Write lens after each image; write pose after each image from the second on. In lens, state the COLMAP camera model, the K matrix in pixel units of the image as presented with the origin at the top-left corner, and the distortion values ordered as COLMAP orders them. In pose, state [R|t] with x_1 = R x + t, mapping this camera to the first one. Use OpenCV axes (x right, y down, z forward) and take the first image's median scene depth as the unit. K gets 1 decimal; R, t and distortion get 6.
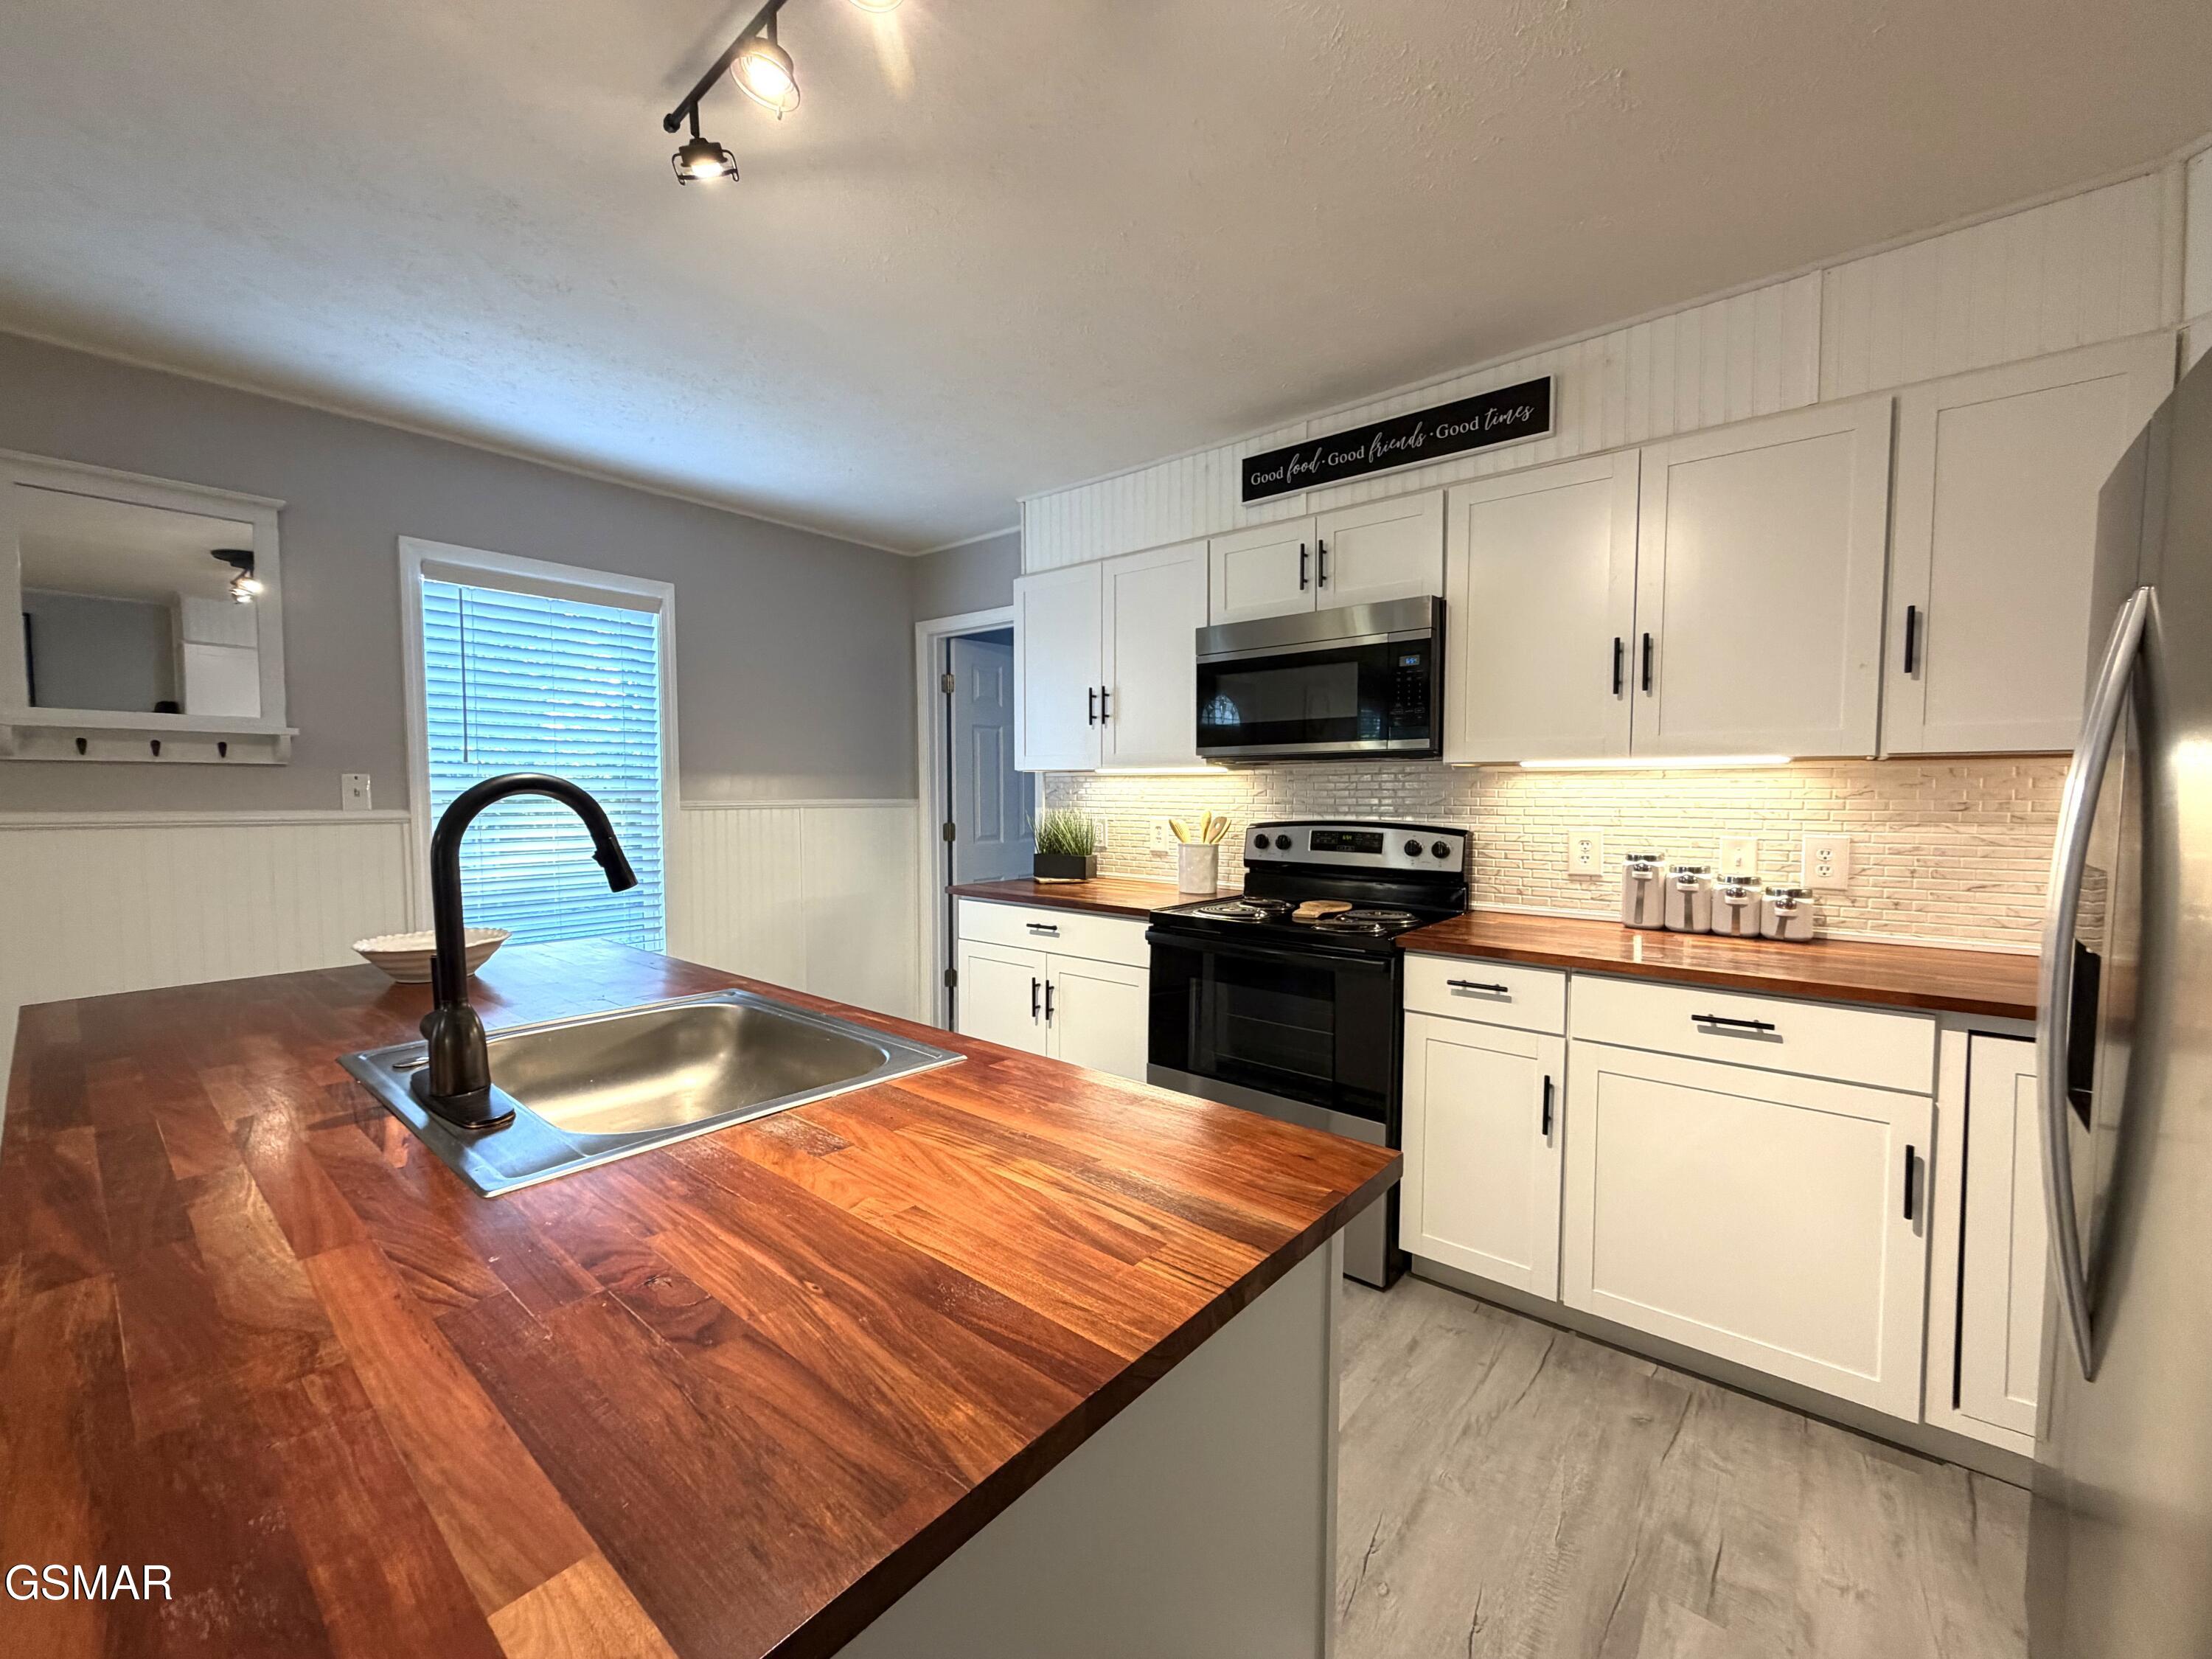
lens RADIAL K [[881.3, 0, 1106.9], [0, 881.3, 828.9], [0, 0, 1]] dist [-0.001562, 0.000412]
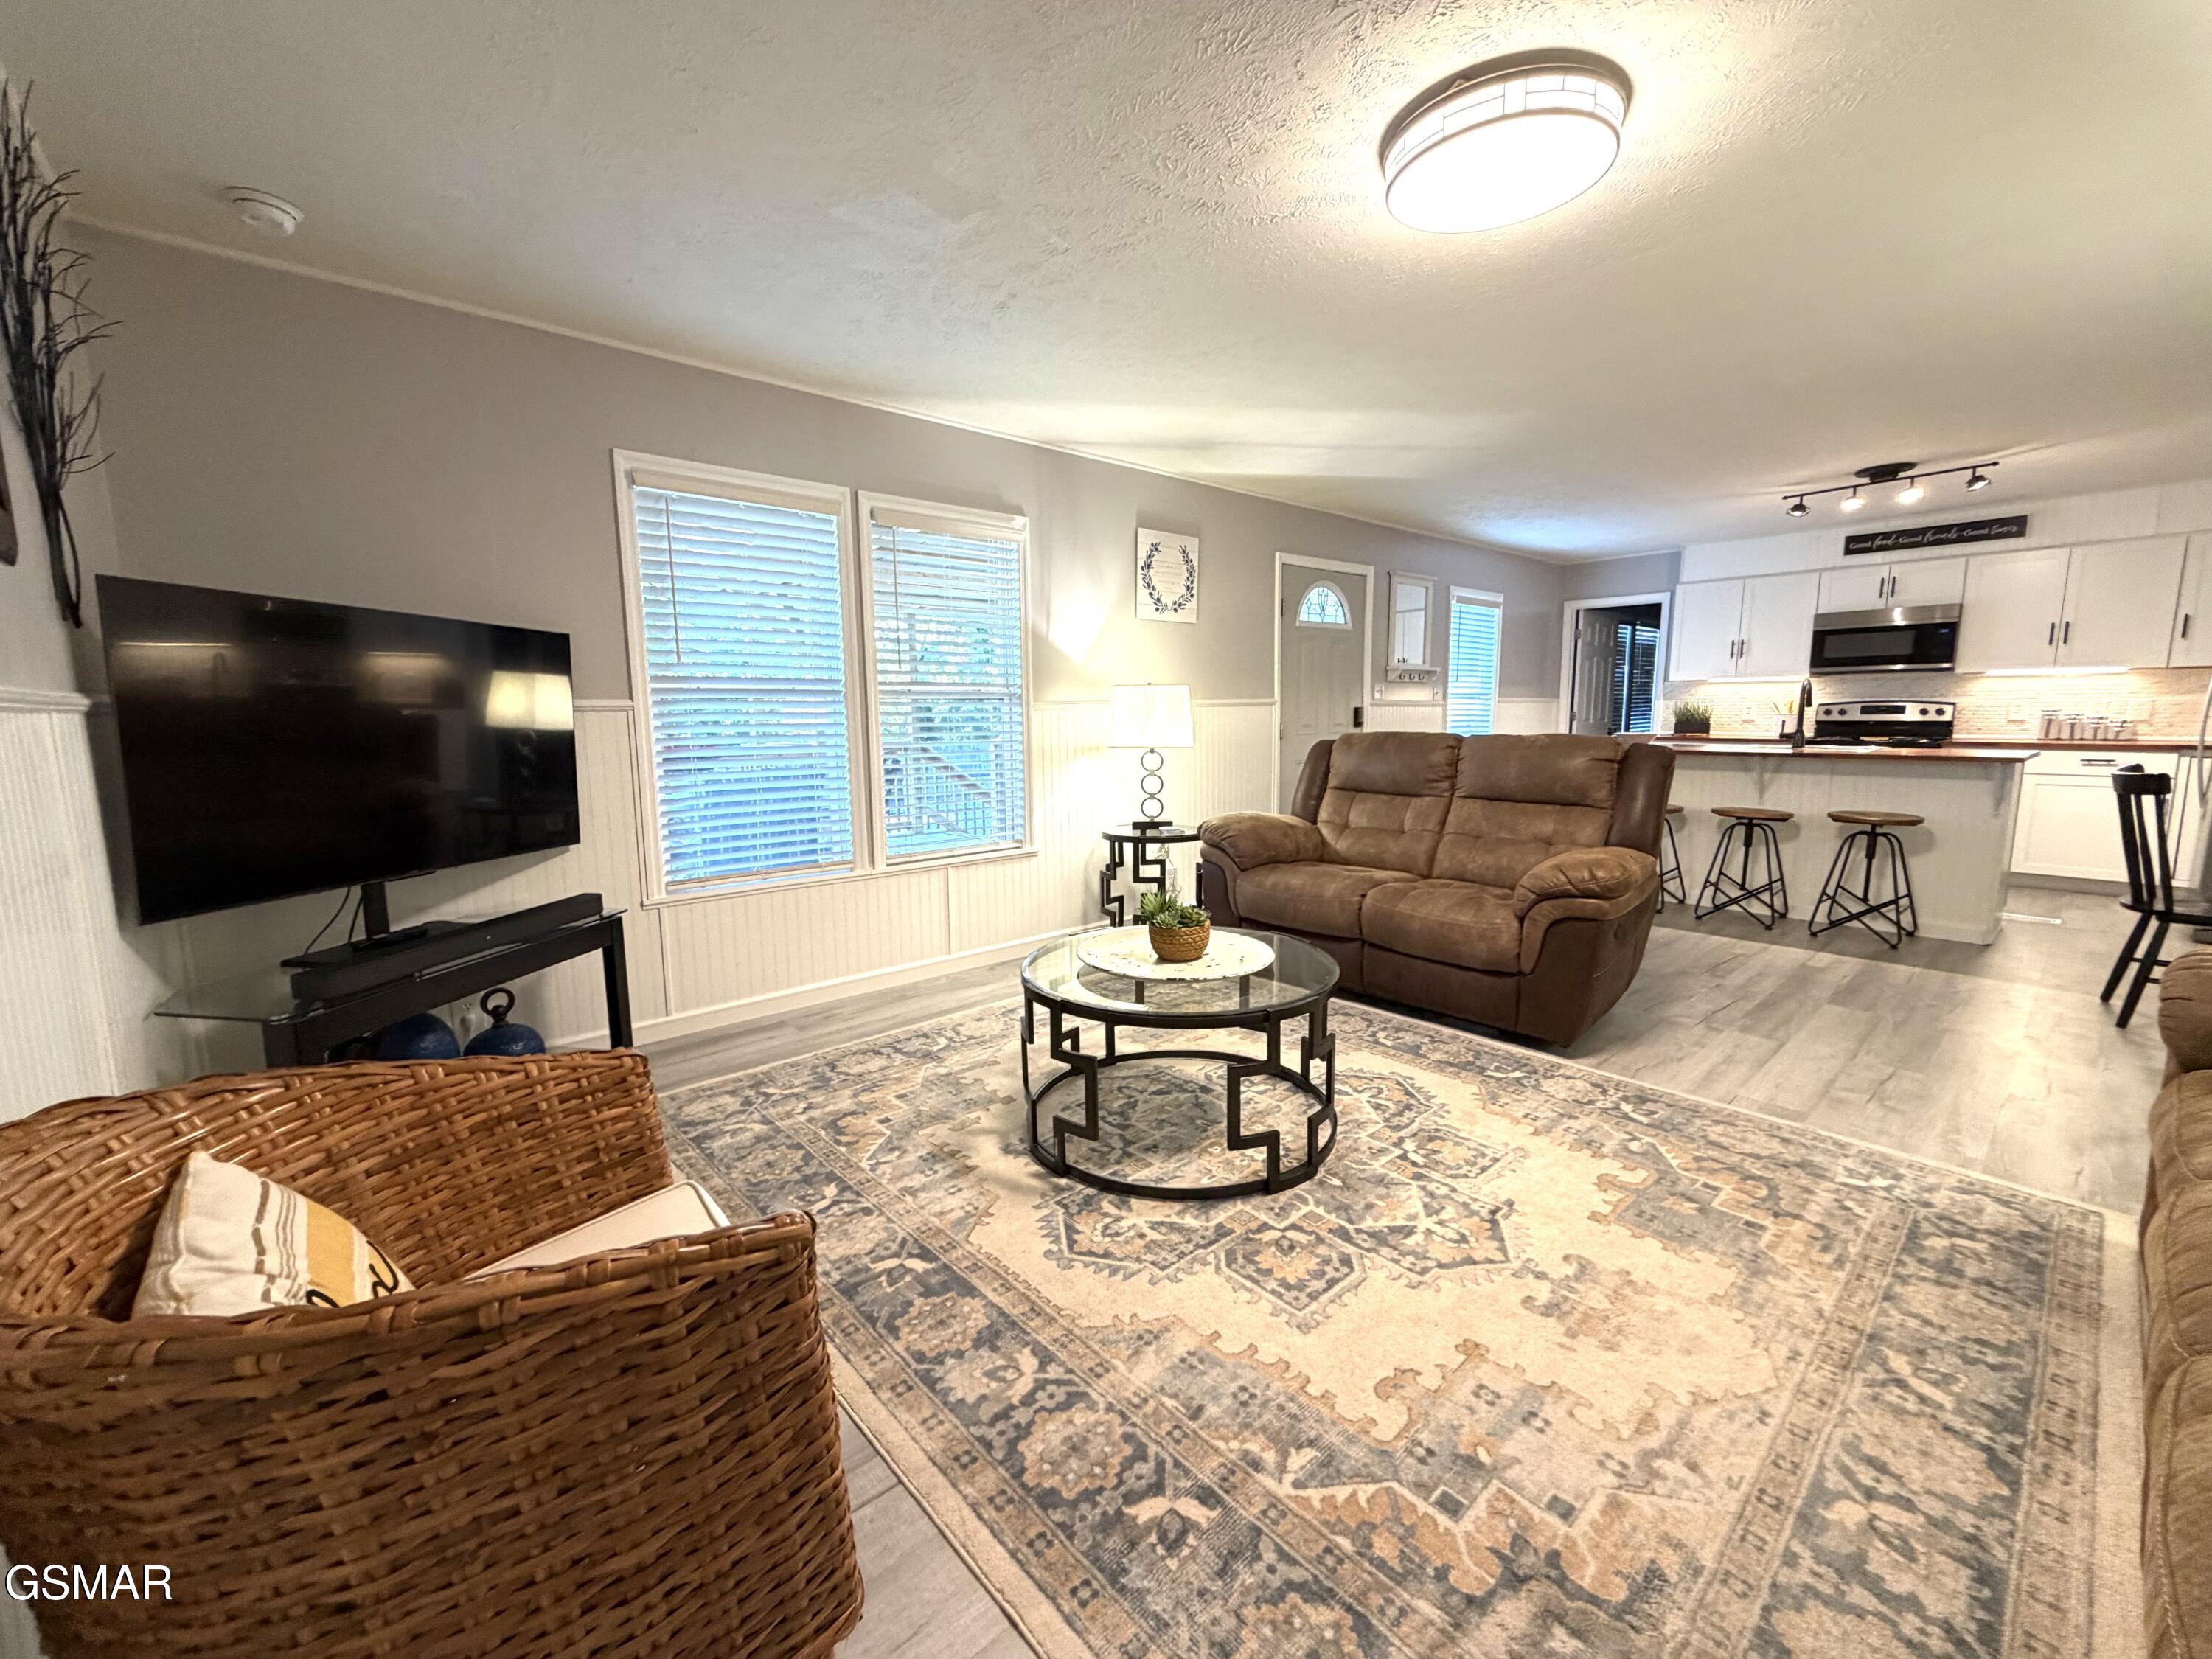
lens RADIAL K [[881.3, 0, 1100.3], [0, 881.3, 830.4], [0, 0, 1]] dist [-0.001562, 0.000412]
pose [[0.985965, 0.010742, -0.166609, -1.376869], [0.004965, 0.995600, 0.093571, 0.105381], [0.166881, -0.093085, 0.981573, -1.627109]]
